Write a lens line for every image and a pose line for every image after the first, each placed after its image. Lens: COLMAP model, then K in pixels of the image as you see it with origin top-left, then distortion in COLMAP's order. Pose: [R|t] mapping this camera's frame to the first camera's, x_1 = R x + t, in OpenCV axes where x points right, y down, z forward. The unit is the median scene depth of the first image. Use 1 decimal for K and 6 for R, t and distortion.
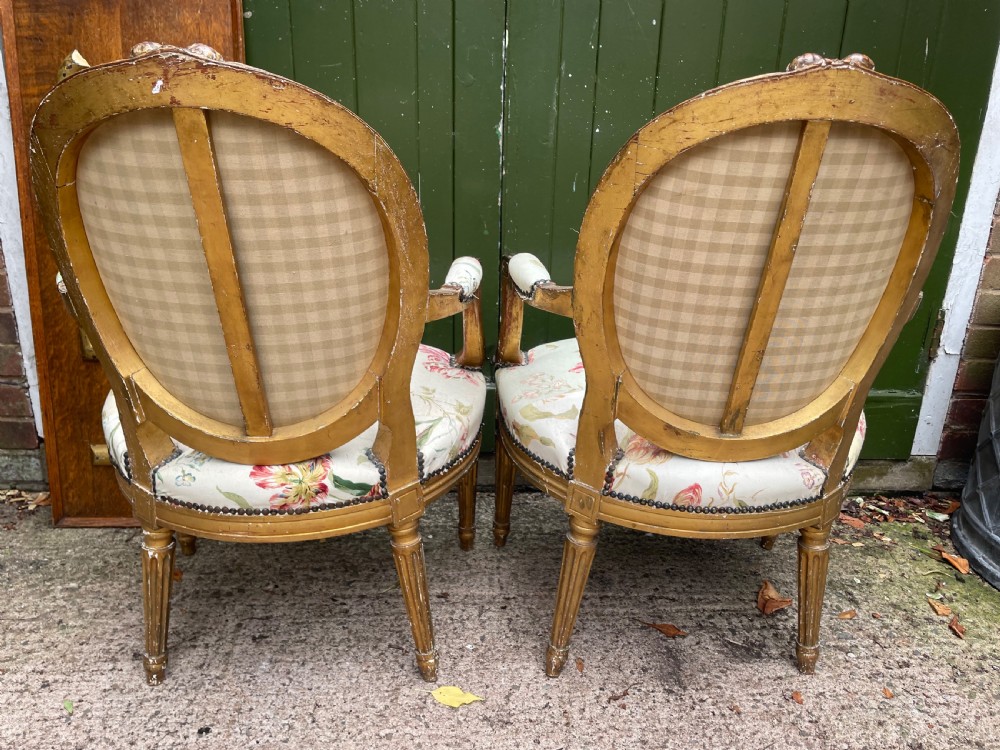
lens RADIAL K [[772.0, 0, 504.5], [0, 772.0, 363.4], [0, 0, 1]] dist [0.076751, -0.114302]
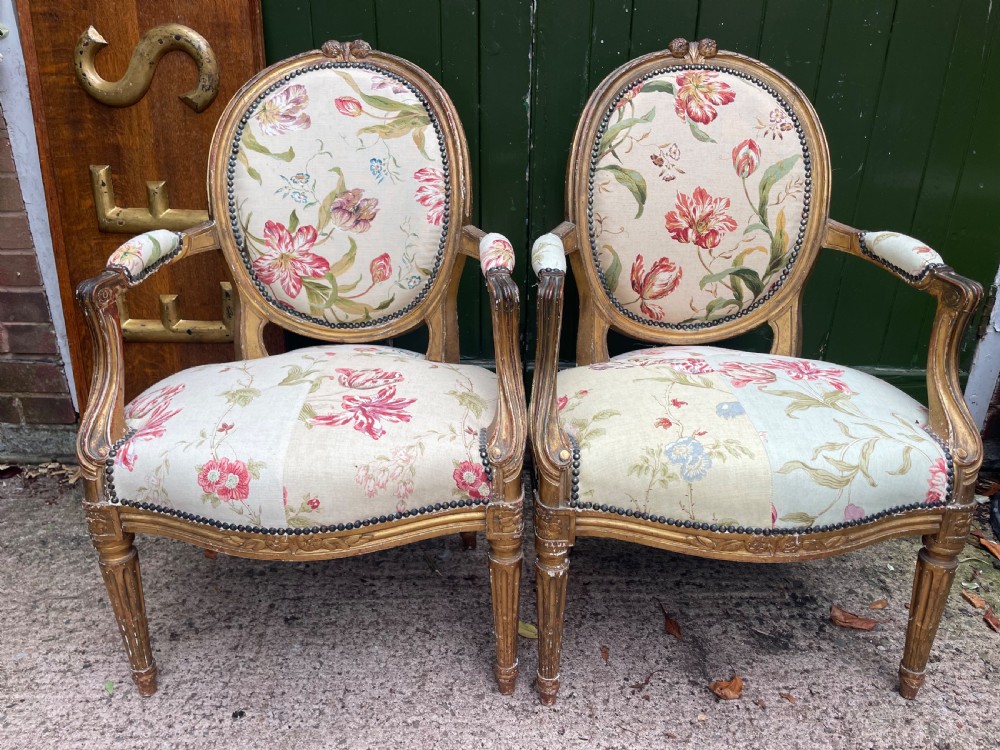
lens RADIAL K [[772.0, 0, 499.9], [0, 772.0, 371.3], [0, 0, 1]] dist [0.076751, -0.114302]
pose [[0.998787, 0.003267, -0.049126, 0.009257], [0.000965, 0.996304, 0.085888, -0.060662], [0.049225, -0.085832, 0.995093, 0.021881]]
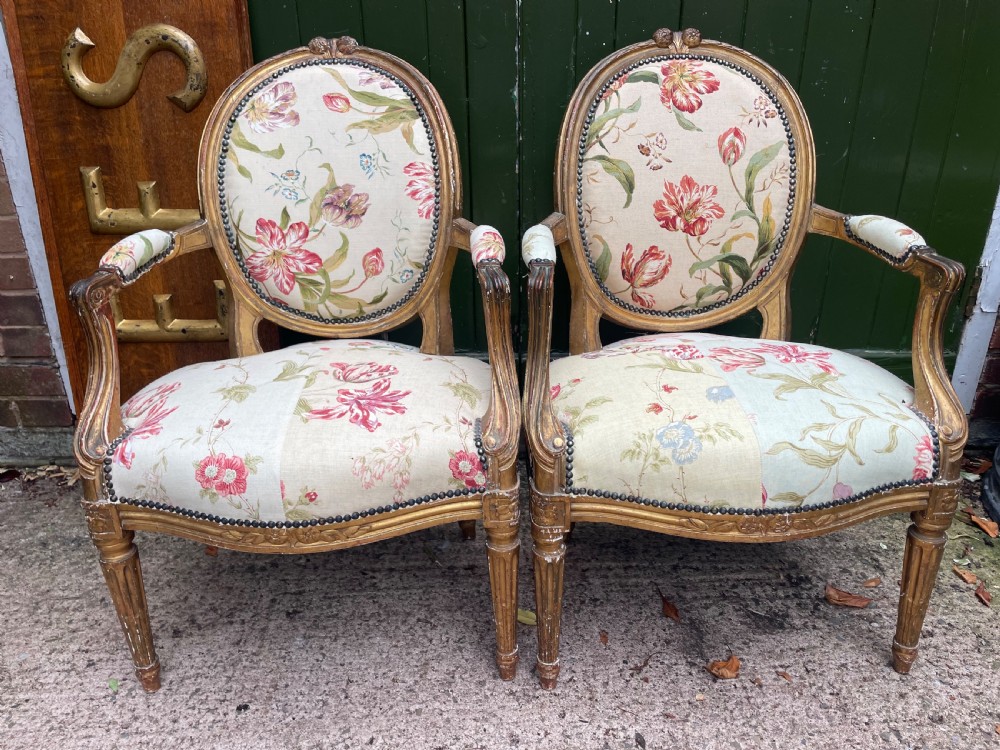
lens RADIAL K [[772.0, 0, 507.8], [0, 772.0, 369.8], [0, 0, 1]] dist [0.076751, -0.114302]
pose [[0.999064, -0.020970, -0.037843, 0.016301], [0.024364, 0.995501, 0.091564, -0.057074], [0.035752, -0.092400, 0.995080, 0.011631]]
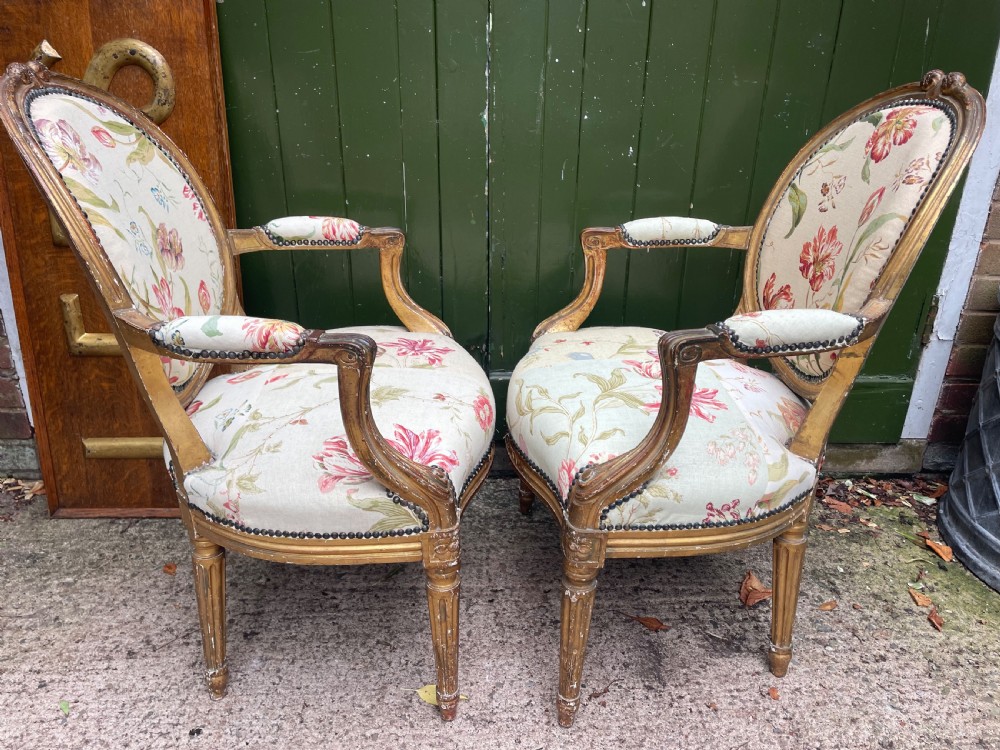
lens RADIAL K [[772.0, 0, 511.9], [0, 772.0, 367.1], [0, 0, 1]] dist [0.076751, -0.114302]
pose [[0.999977, -0.005502, -0.003931, 0.034227], [0.005793, 0.996910, 0.078338, -0.075917], [0.003488, -0.078359, 0.996919, 0.008189]]
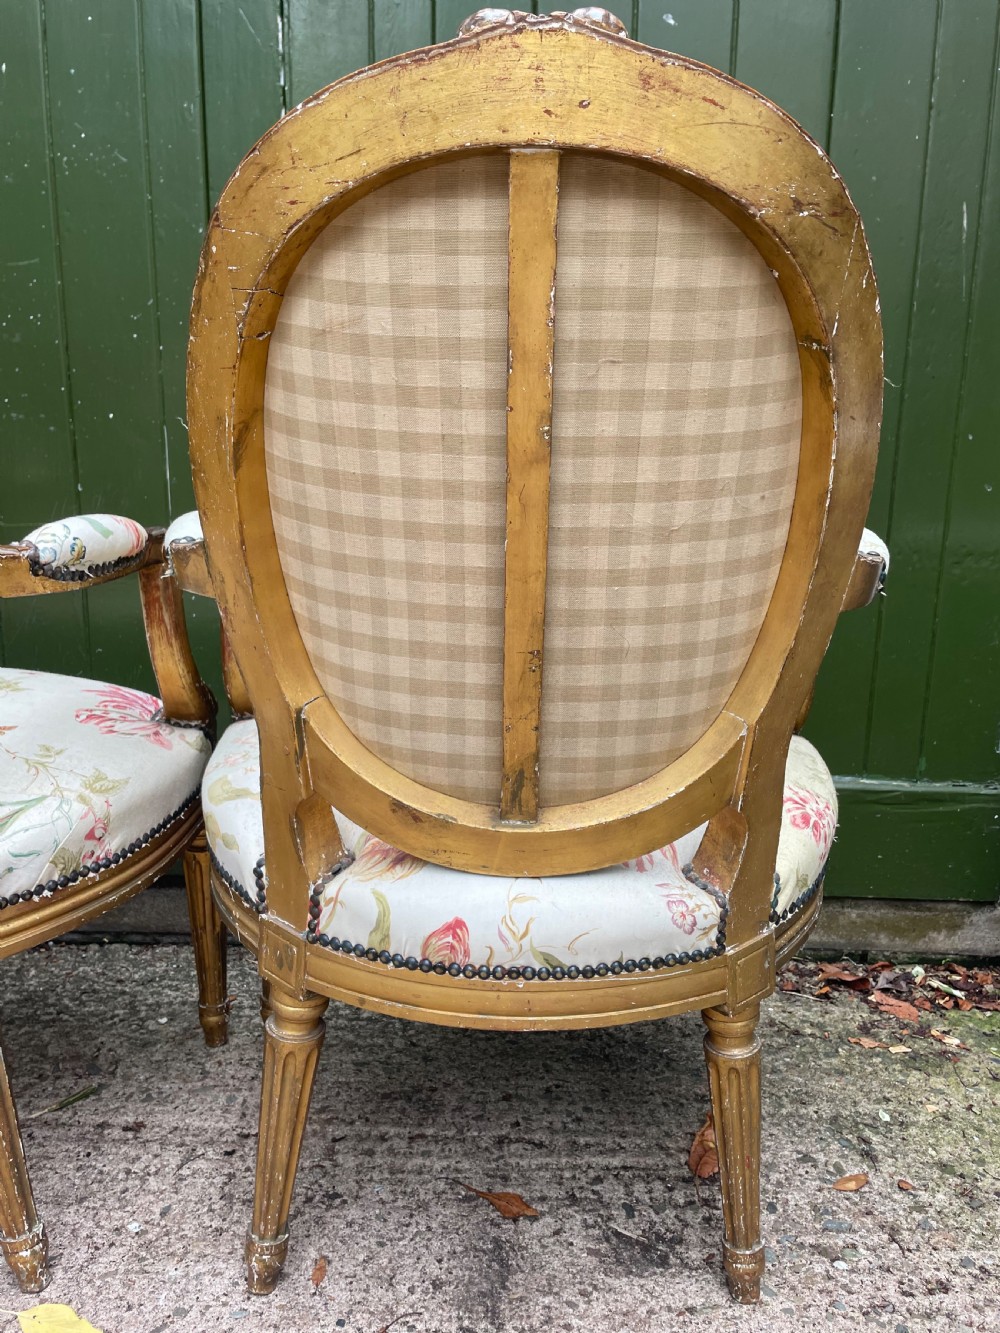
lens RADIAL K [[1029.1, 0, 493.8], [0, 1029.1, 647.2], [0, 0, 1]] dist [0.076751, -0.114302]
pose [[0.998159, 0.000615, -0.060653, 0.250194], [-0.008526, 0.991443, -0.130262, 0.051501], [0.060054, 0.130540, 0.989623, 0.231922]]
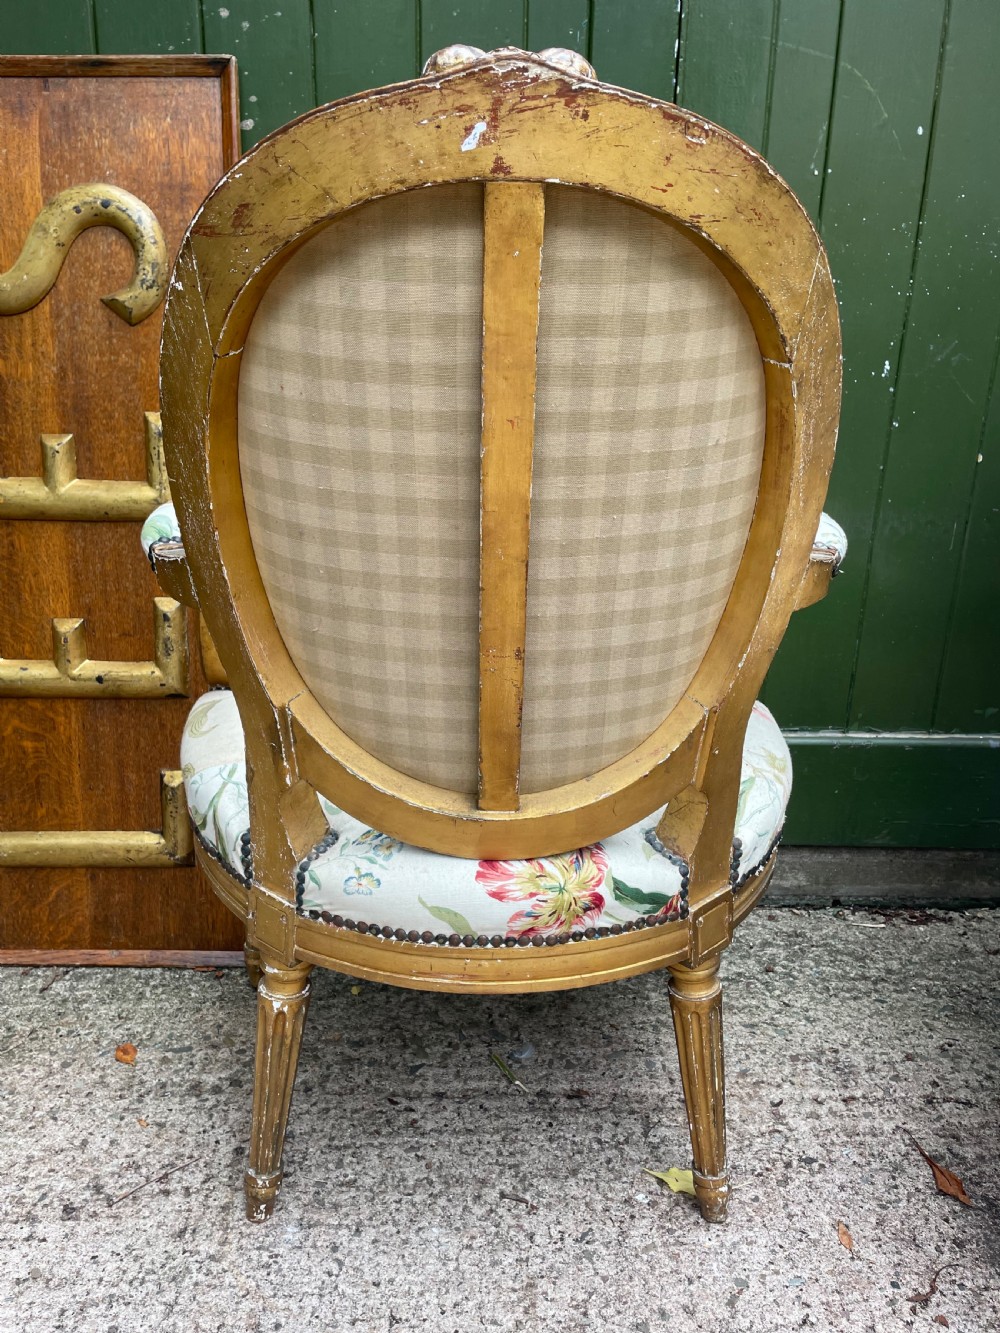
lens RADIAL K [[1029.9, 0, 489.3], [0, 1029.9, 673.2], [0, 0, 1]] dist [0.071891, -0.108458]
pose [[0.999793, -0.002445, -0.020210, -0.138831], [0.002153, 0.999893, -0.014450, -0.010298], [0.020243, 0.014404, 0.999691, 0.224529]]
